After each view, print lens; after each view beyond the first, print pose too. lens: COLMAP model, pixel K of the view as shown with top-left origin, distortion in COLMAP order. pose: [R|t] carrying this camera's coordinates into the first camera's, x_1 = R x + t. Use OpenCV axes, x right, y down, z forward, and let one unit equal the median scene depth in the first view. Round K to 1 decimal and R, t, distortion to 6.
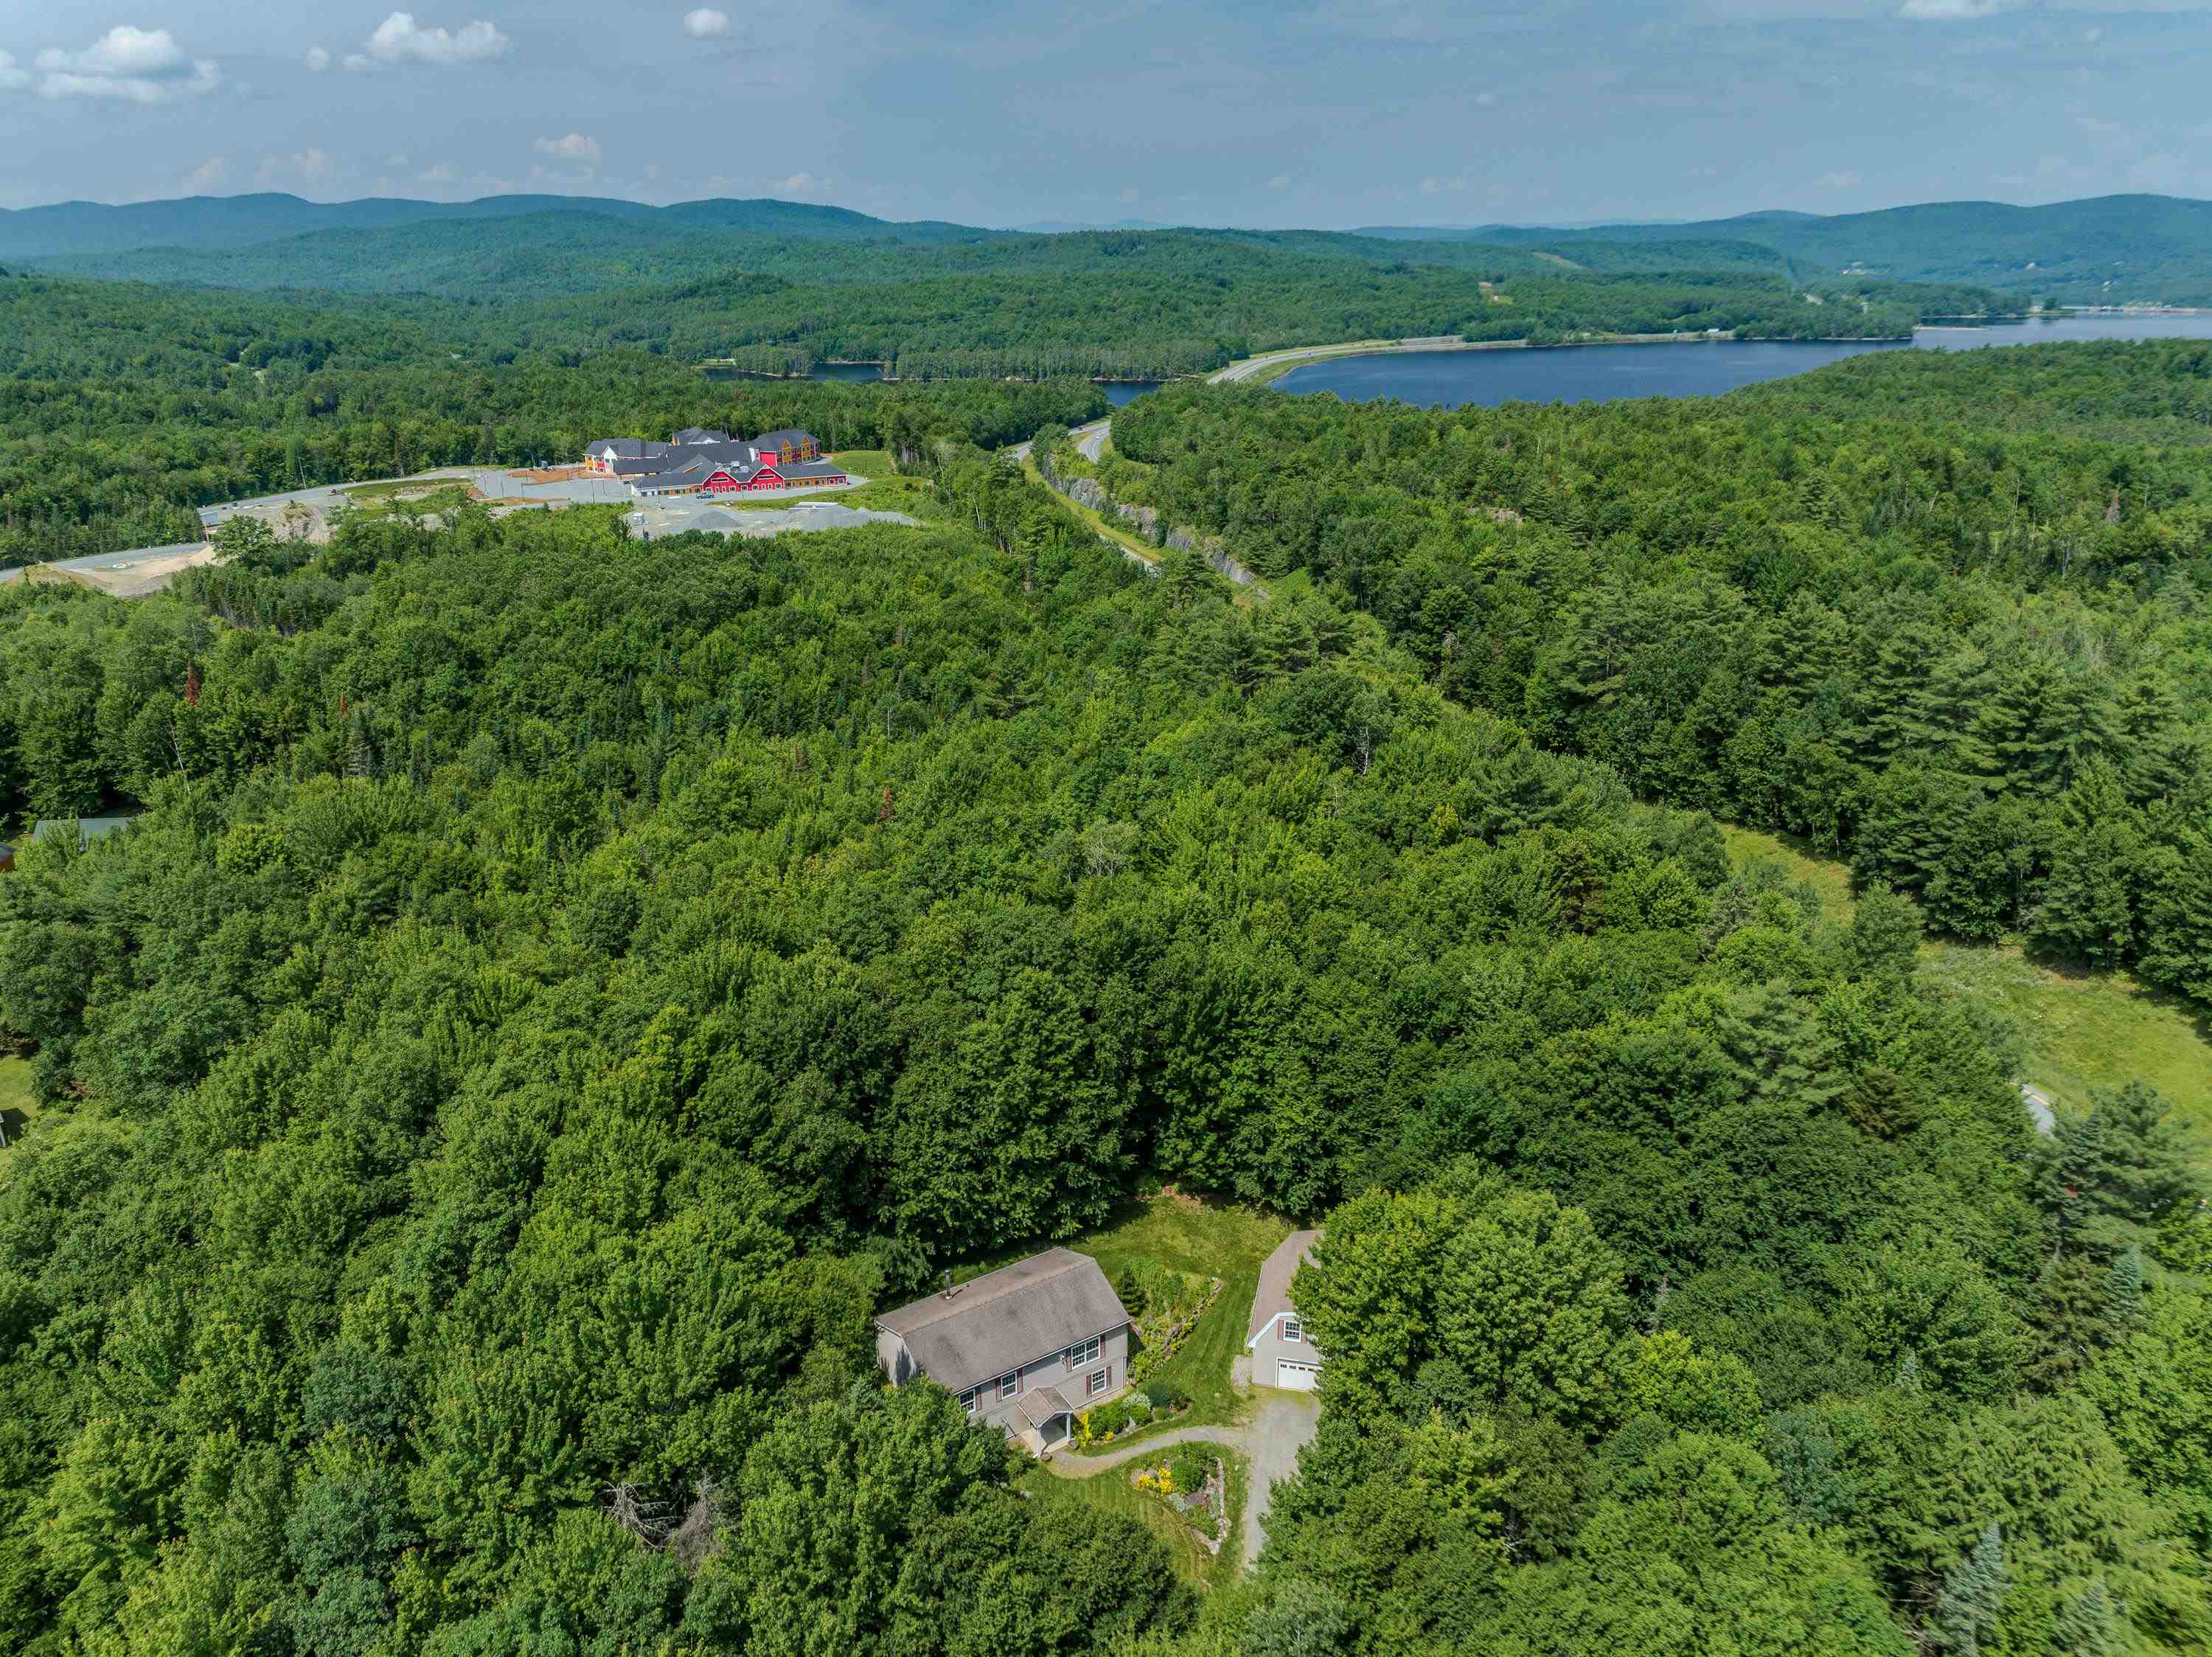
lens RADIAL K [[1552.7, 0, 1095.7], [0, 1552.7, 818.0], [0, 0, 1]] dist [-0.024838, 0.012816]
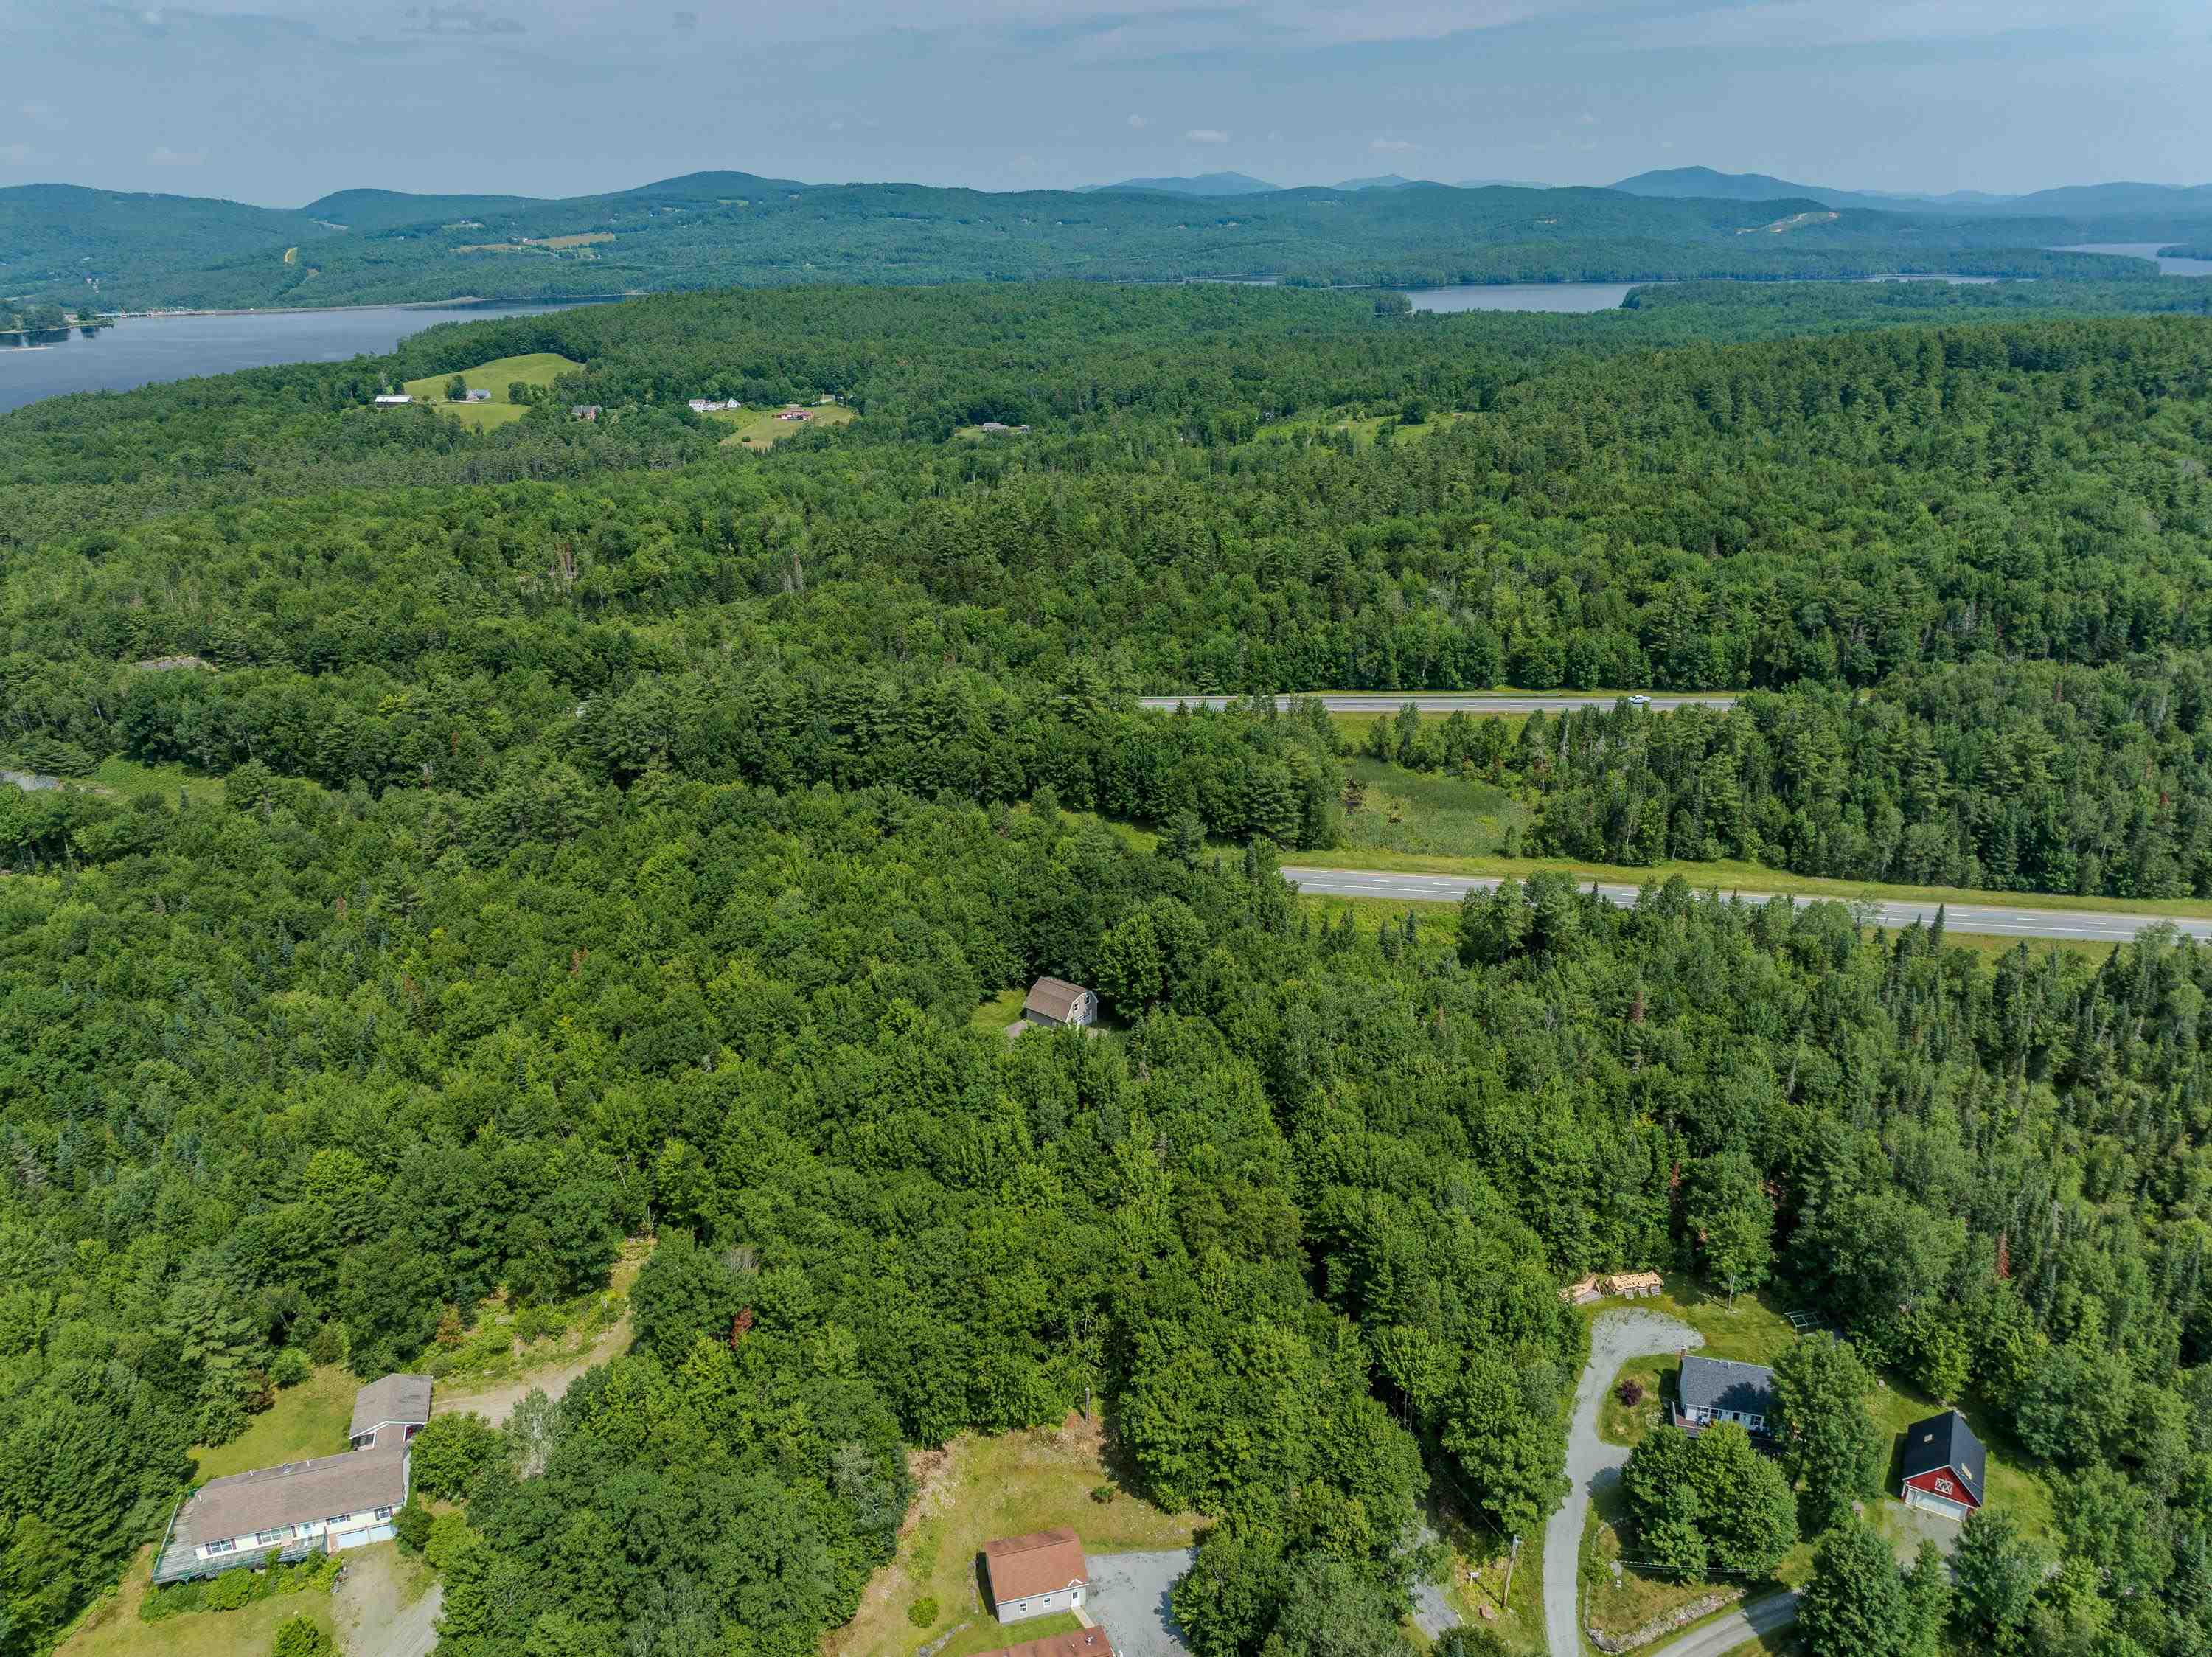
lens RADIAL K [[1552.7, 0, 1102.0], [0, 1552.7, 825.3], [0, 0, 1]] dist [-0.024838, 0.012816]
pose [[0.425364, -0.330230, 0.842623, -1.328688], [0.318306, 0.926155, 0.202283, -0.316213], [-0.847200, 0.182168, 0.499067, -0.269234]]
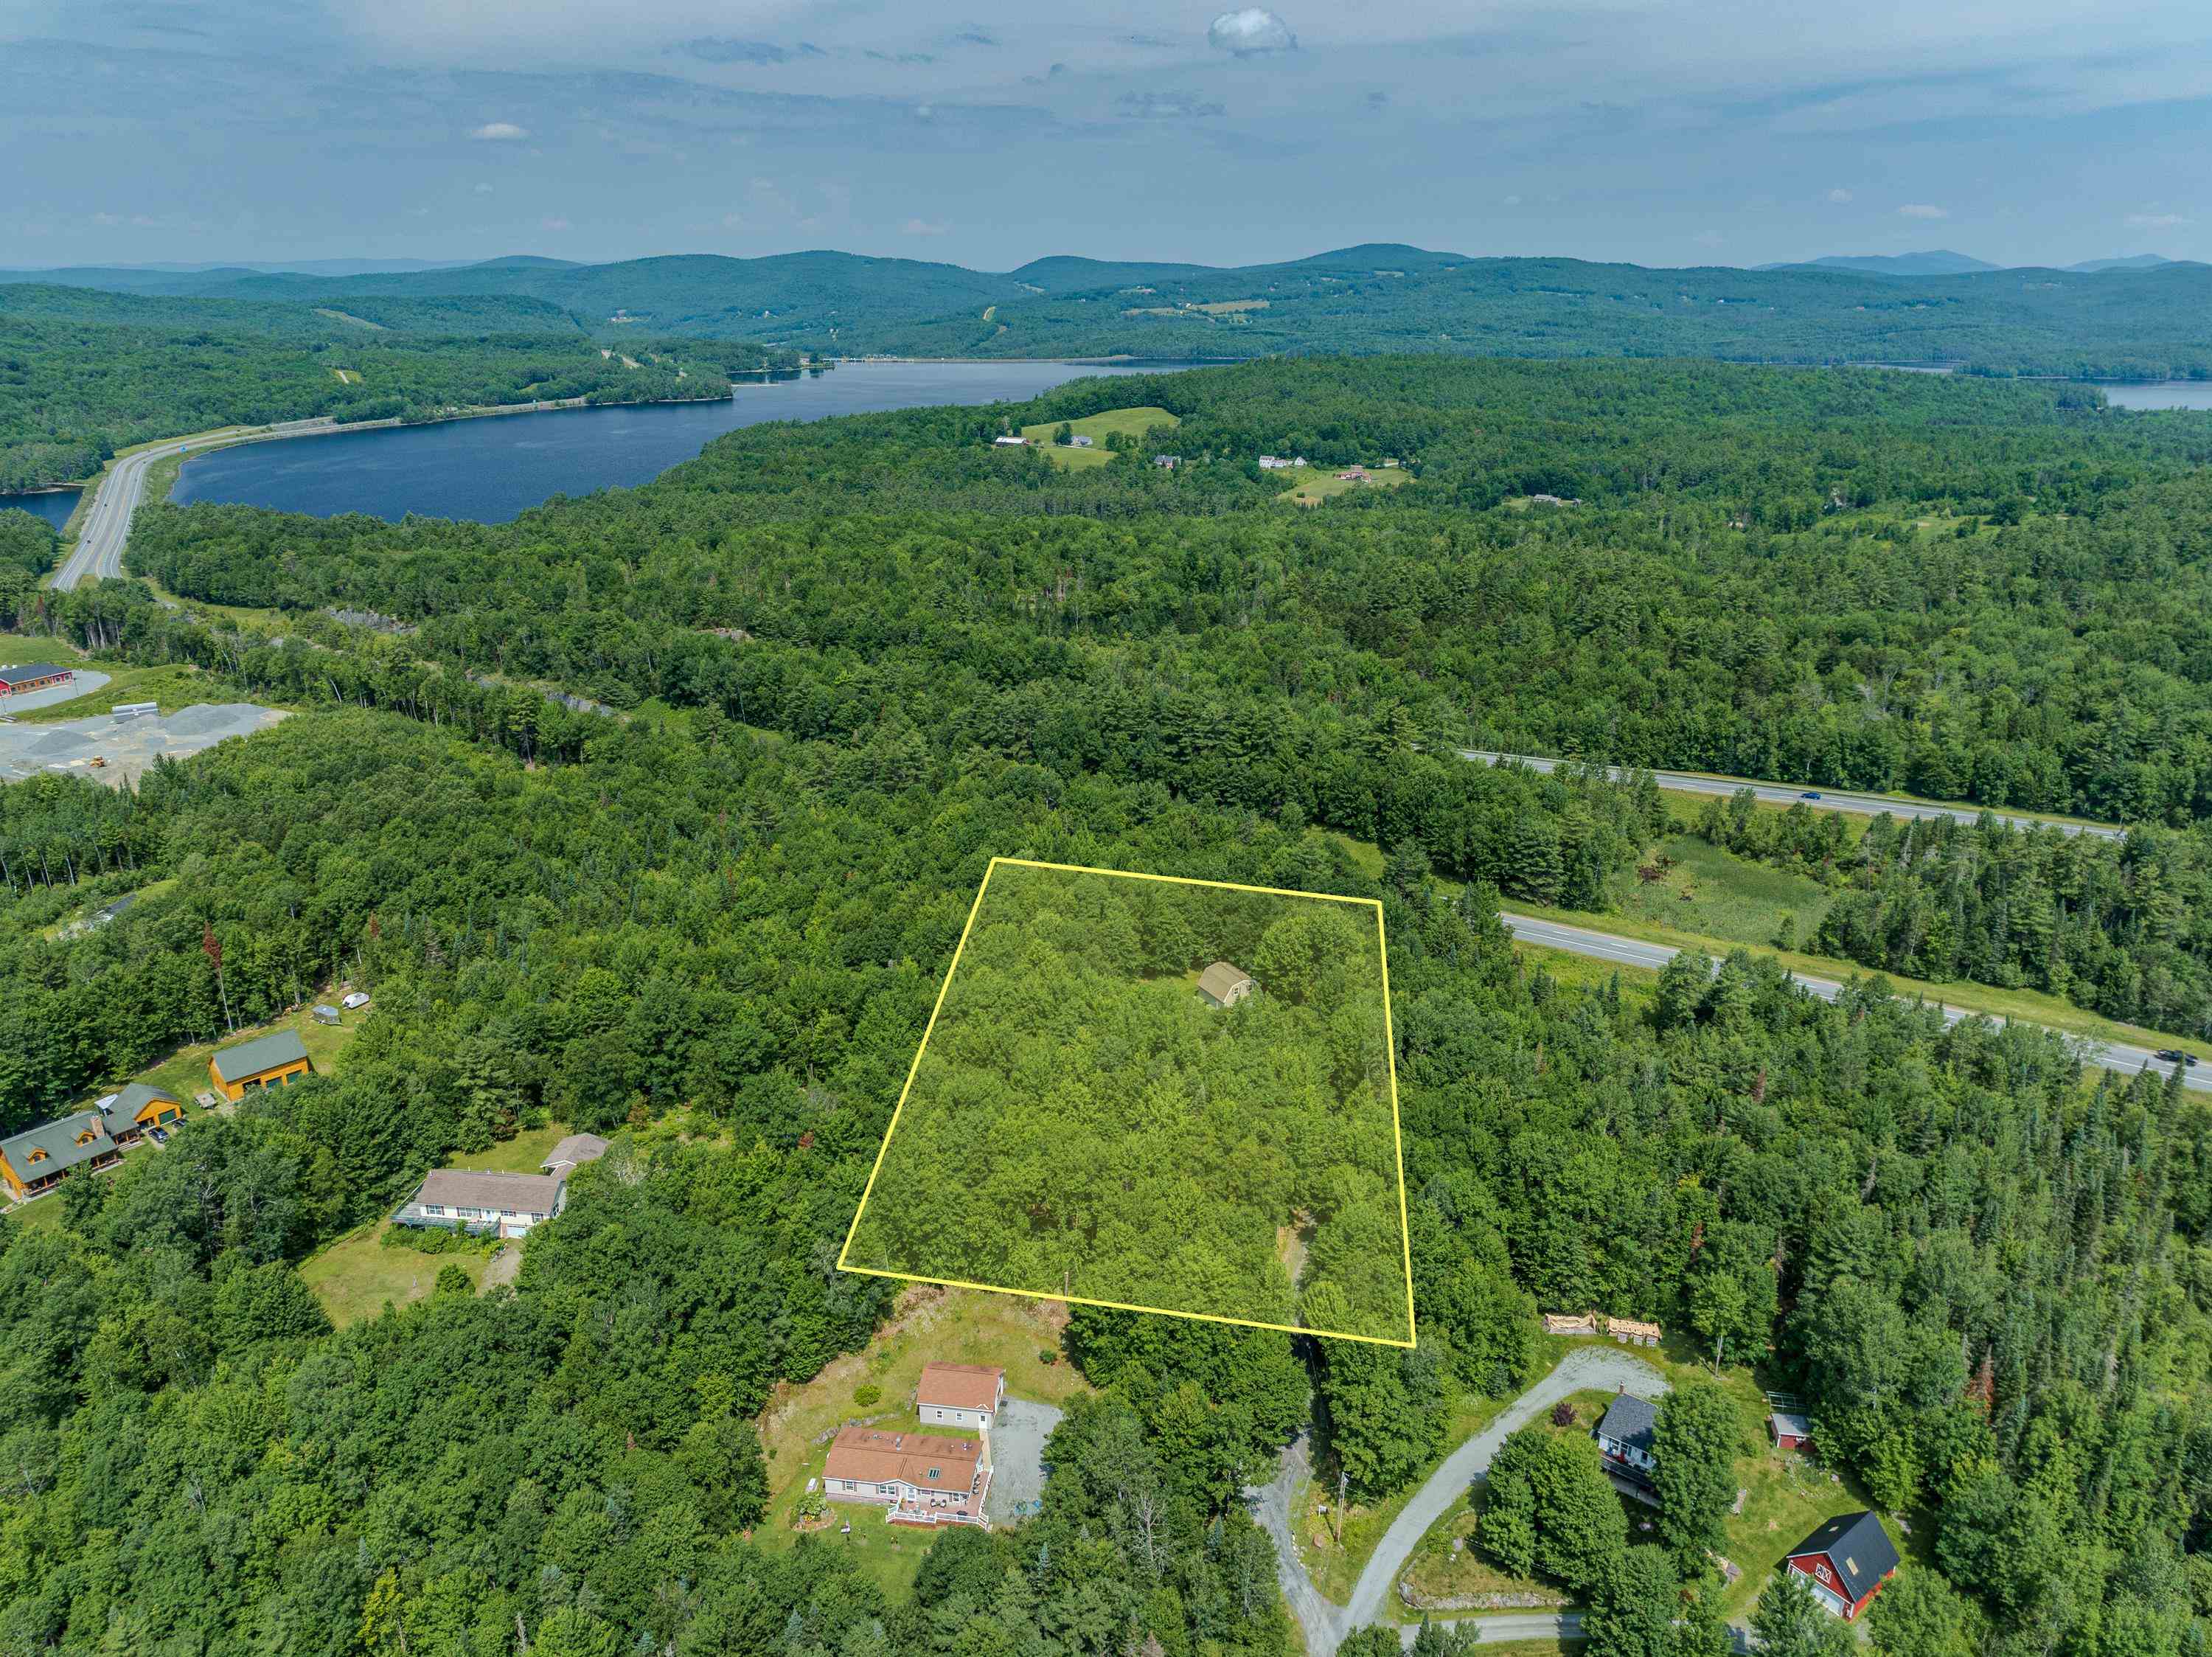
lens RADIAL K [[1552.7, 0, 1097.1], [0, 1552.7, 822.7], [0, 0, 1]] dist [-0.024838, 0.012816]
pose [[0.744613, -0.209289, 0.633838, -1.245627], [0.222339, 0.973114, 0.060120, -0.138243], [-0.629379, 0.096161, 0.771126, -0.745283]]
